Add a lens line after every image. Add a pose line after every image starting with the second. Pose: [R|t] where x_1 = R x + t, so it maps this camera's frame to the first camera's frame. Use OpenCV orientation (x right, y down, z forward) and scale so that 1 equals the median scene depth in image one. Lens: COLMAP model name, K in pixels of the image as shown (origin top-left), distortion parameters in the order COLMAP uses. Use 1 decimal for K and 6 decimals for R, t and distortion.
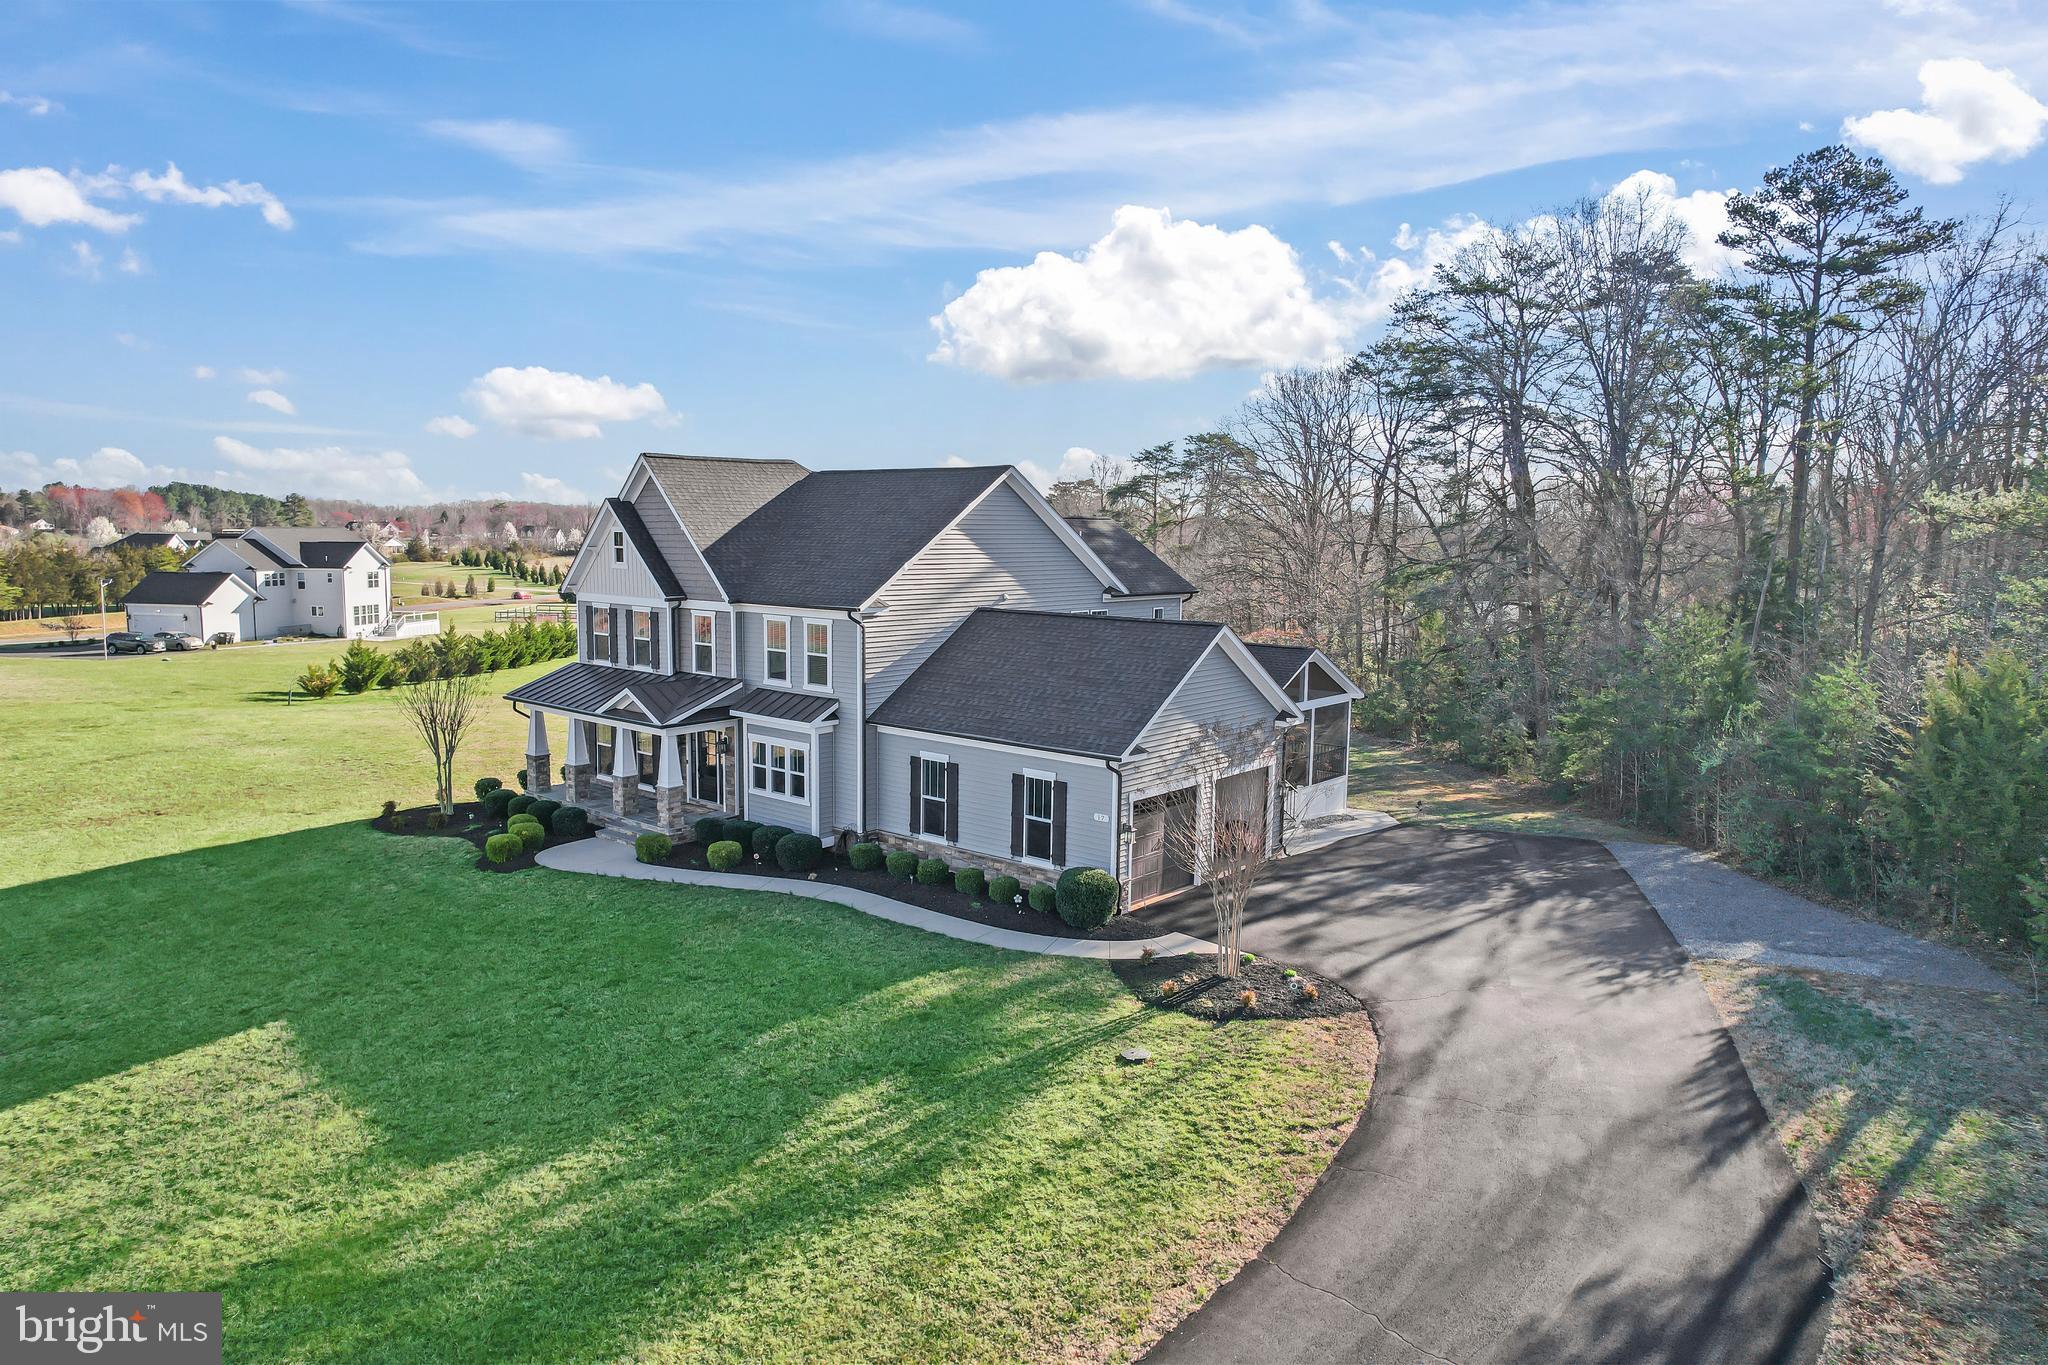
lens RADIAL K [[1297.6, 0, 1017.3], [0, 1297.6, 697.2], [0, 0, 1]] dist [-0.064100, 0.058888]
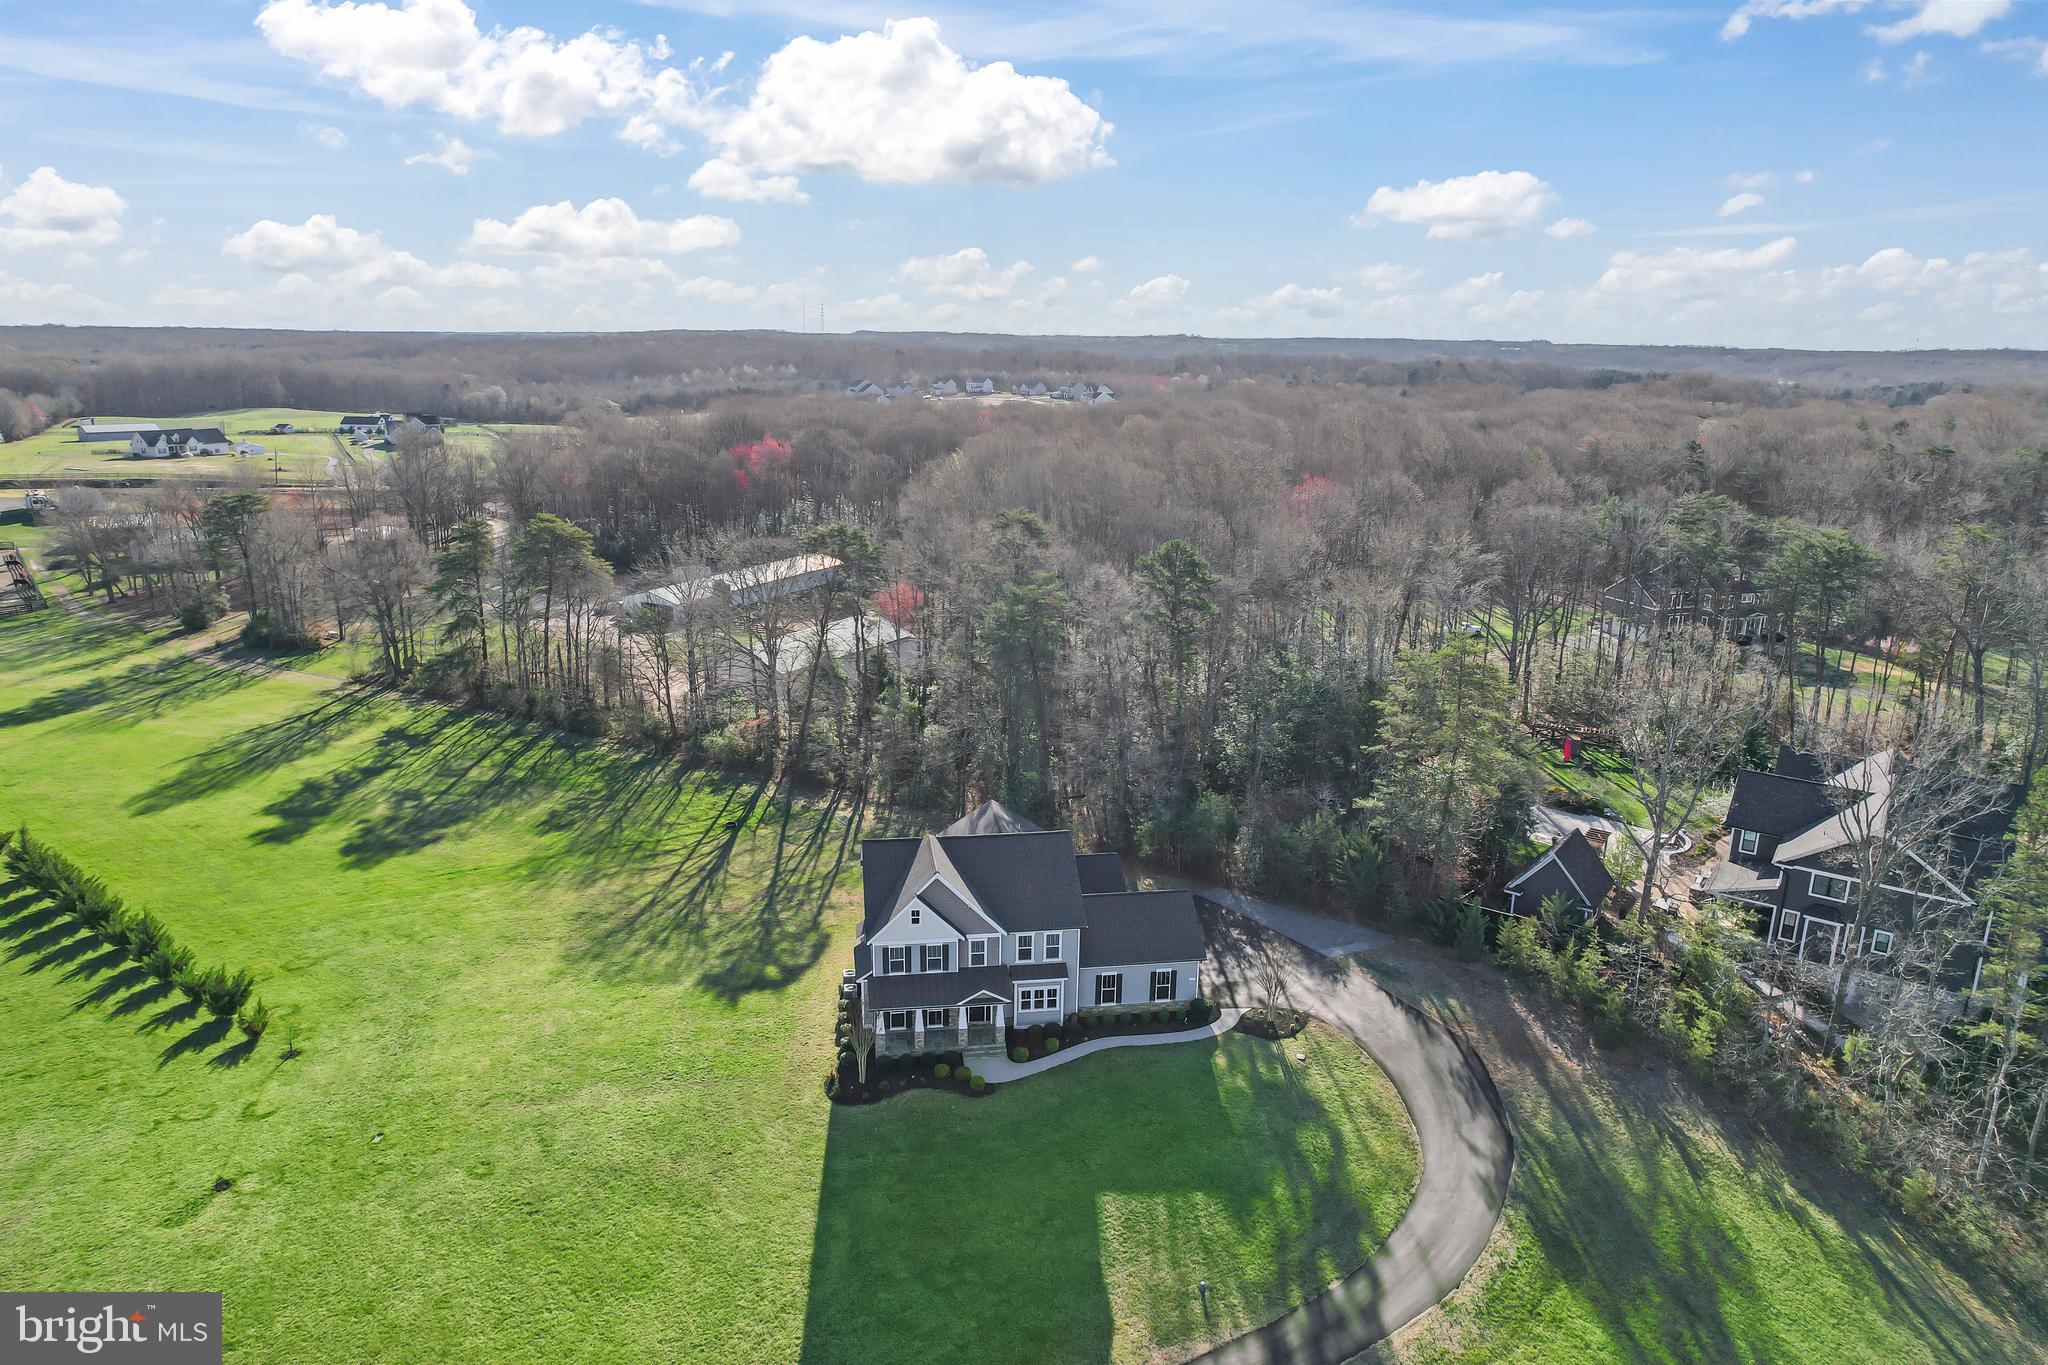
lens RADIAL K [[1297.6, 0, 1017.3], [0, 1297.6, 697.2], [0, 0, 1]] dist [-0.064100, 0.058888]
pose [[0.659749, -0.211331, 0.721159, -1.704149], [0.093177, 0.975243, 0.200546, -0.901065], [-0.745687, -0.065115, 0.663107, -0.416959]]
